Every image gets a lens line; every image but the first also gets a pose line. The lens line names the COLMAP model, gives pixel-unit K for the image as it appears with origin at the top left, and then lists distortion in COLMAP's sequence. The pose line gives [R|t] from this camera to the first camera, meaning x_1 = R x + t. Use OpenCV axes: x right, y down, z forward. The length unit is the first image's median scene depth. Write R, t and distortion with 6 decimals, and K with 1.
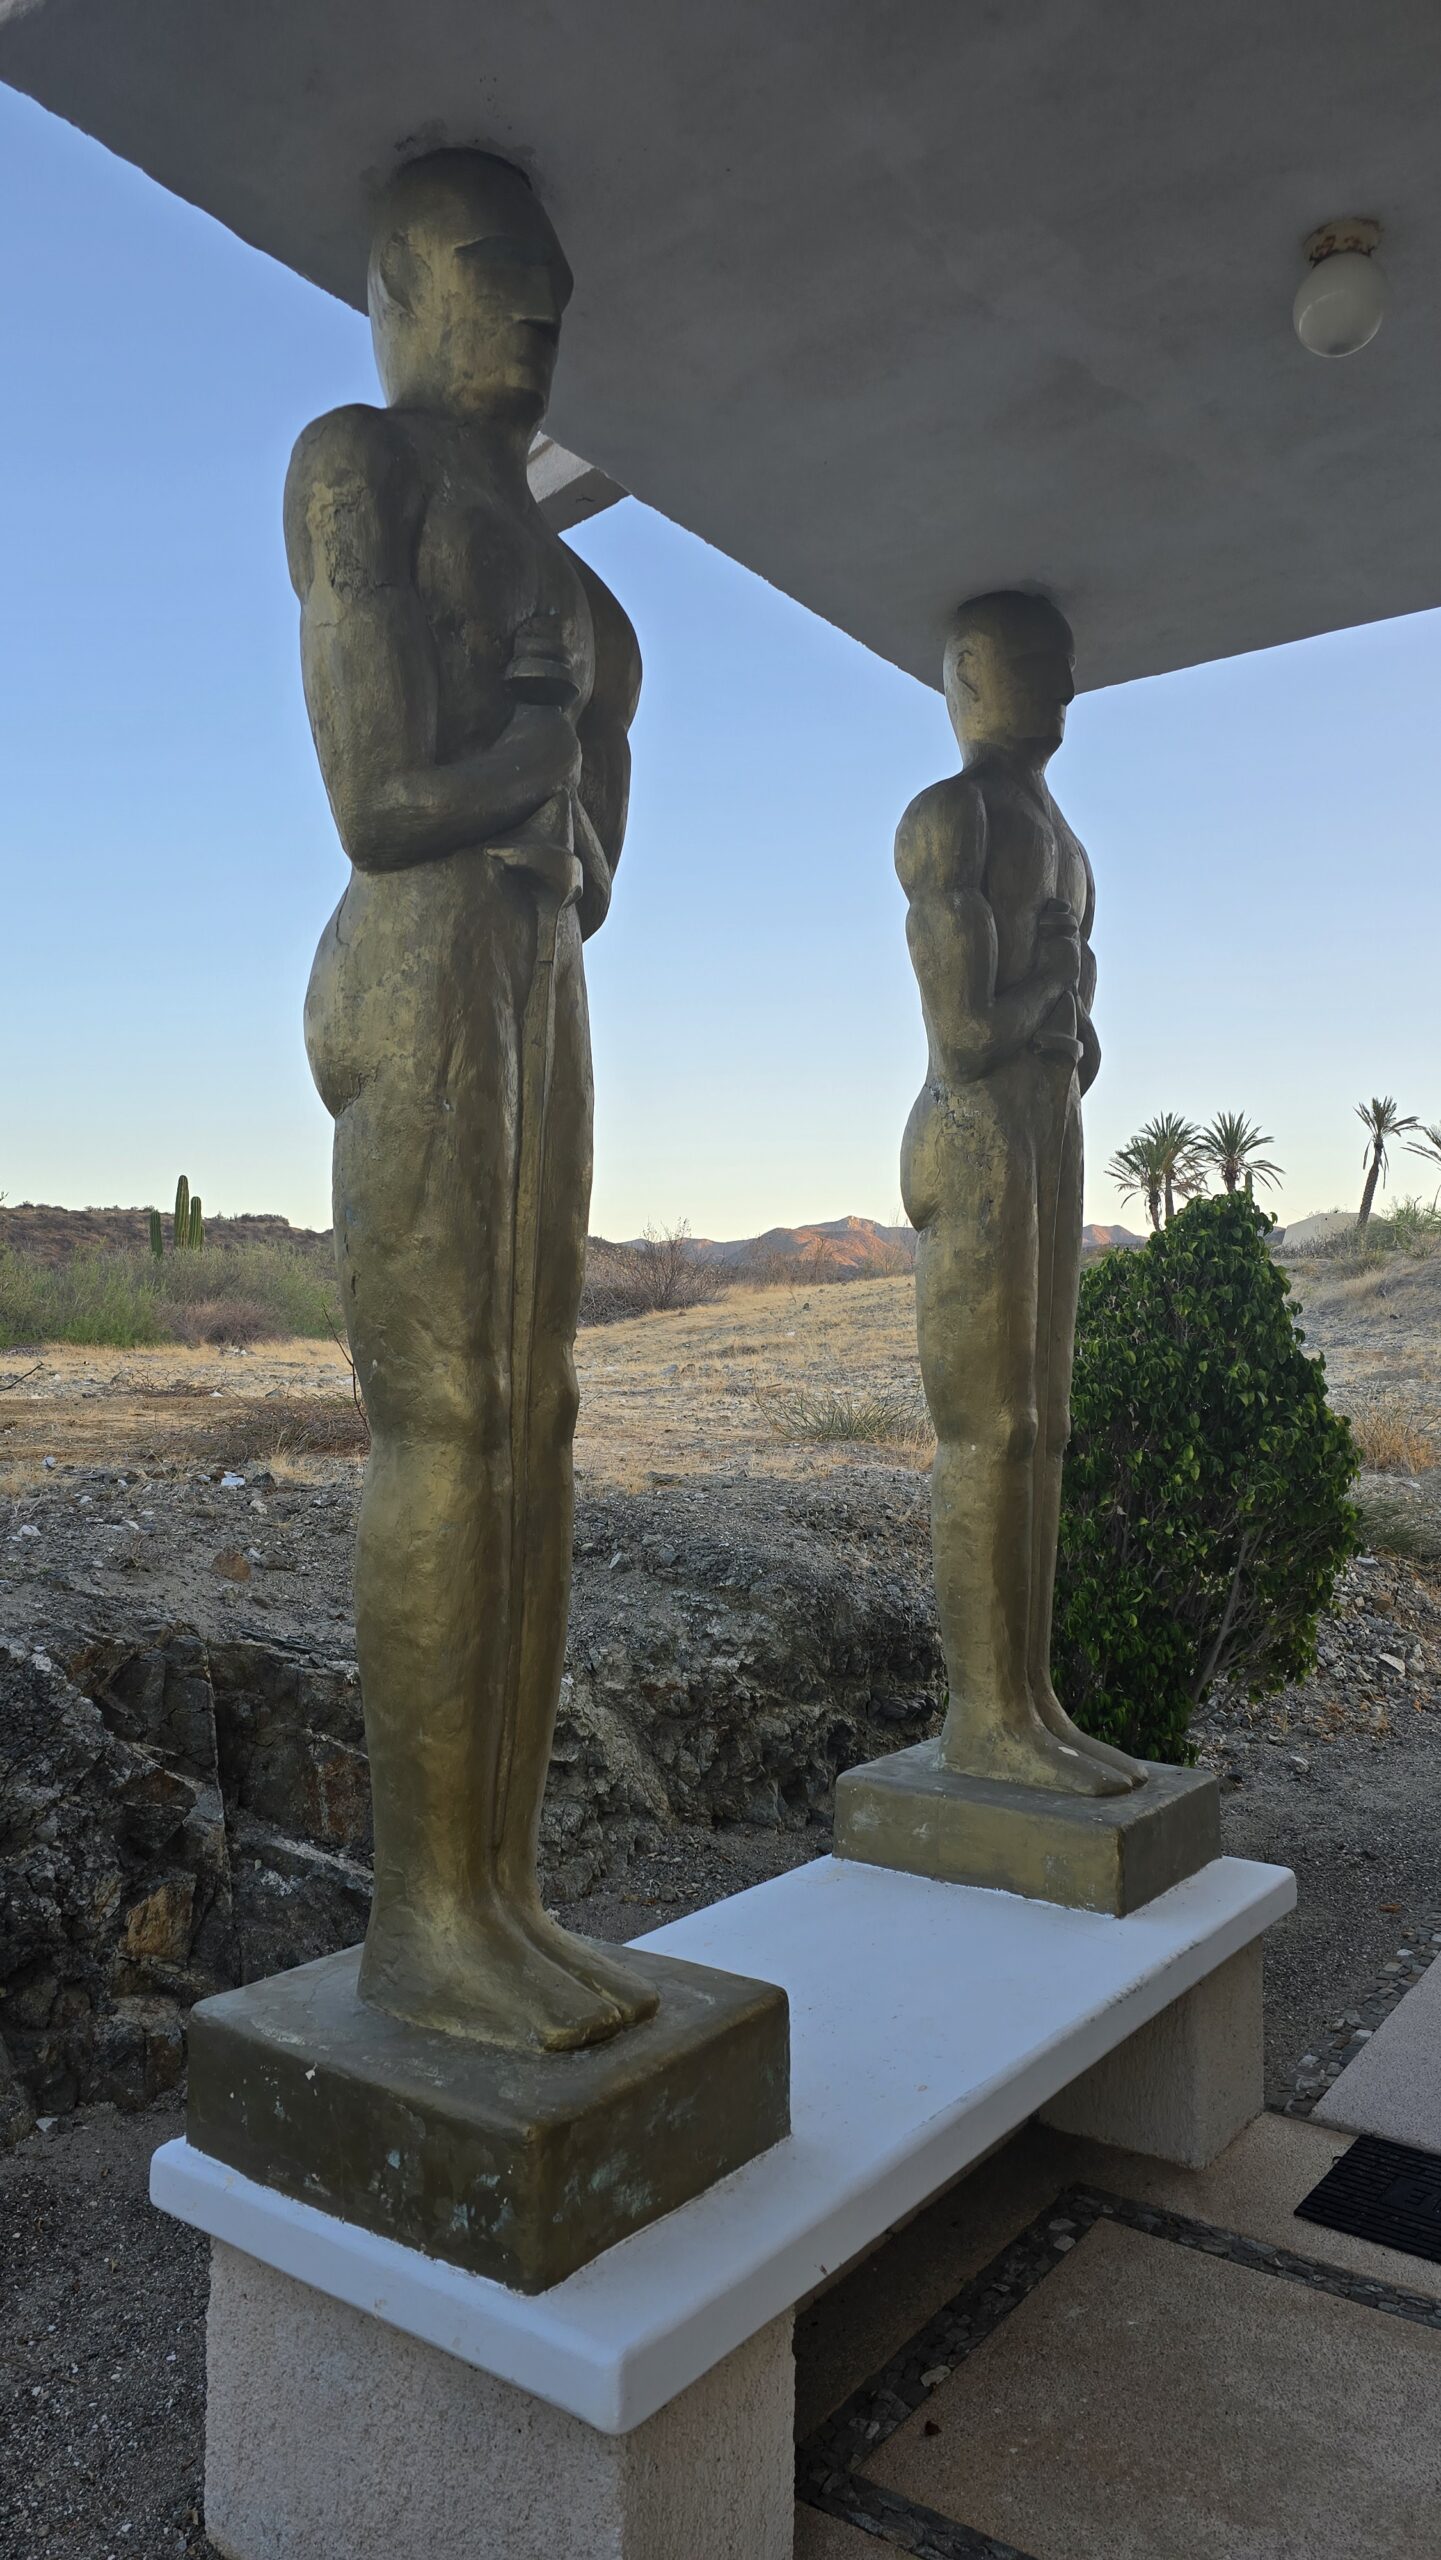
lens RADIAL K [[1725.8, 0, 679.4], [0, 1725.8, 1311.7], [0, 0, 1]] dist [0.032037, -0.008821]
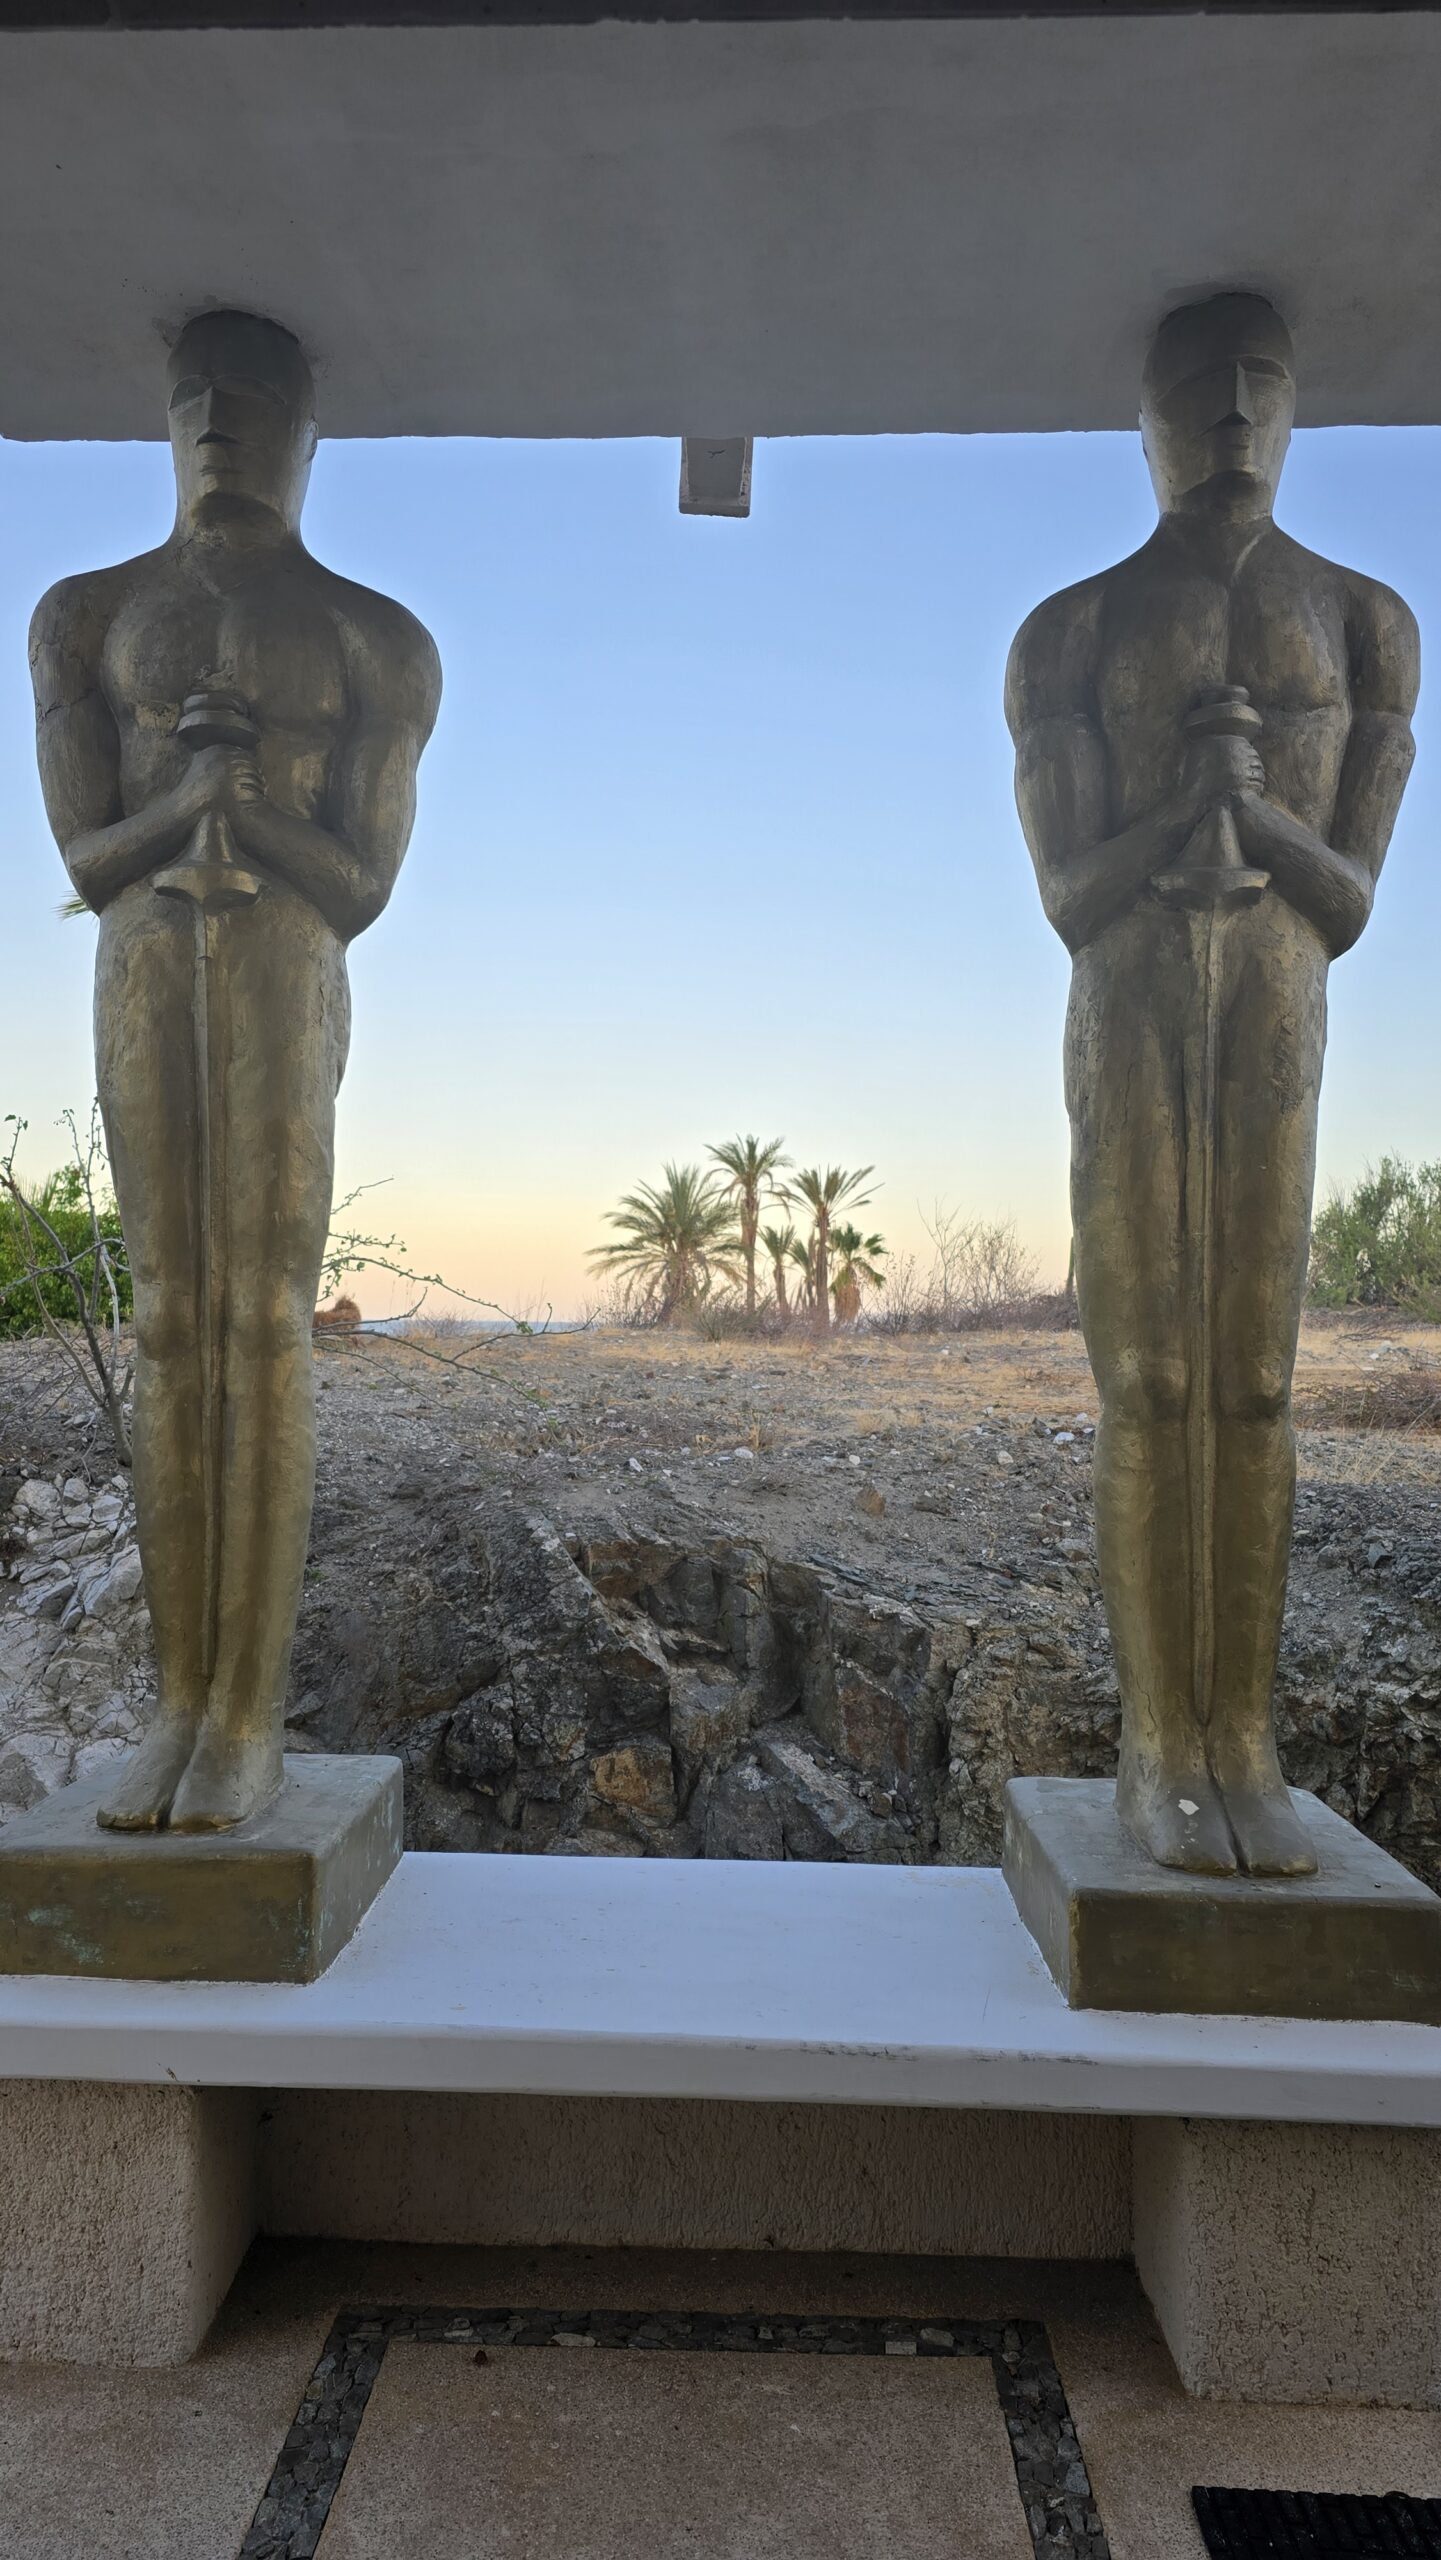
lens RADIAL K [[1725.8, 0, 676.0], [0, 1725.8, 1293.8], [0, 0, 1]] dist [0.032037, -0.008821]
pose [[0.578306, -0.001556, -0.815818, 0.621609], [0.001252, 0.999999, -0.001020, 0.020999], [0.815819, -0.000432, 0.578308, 0.314651]]
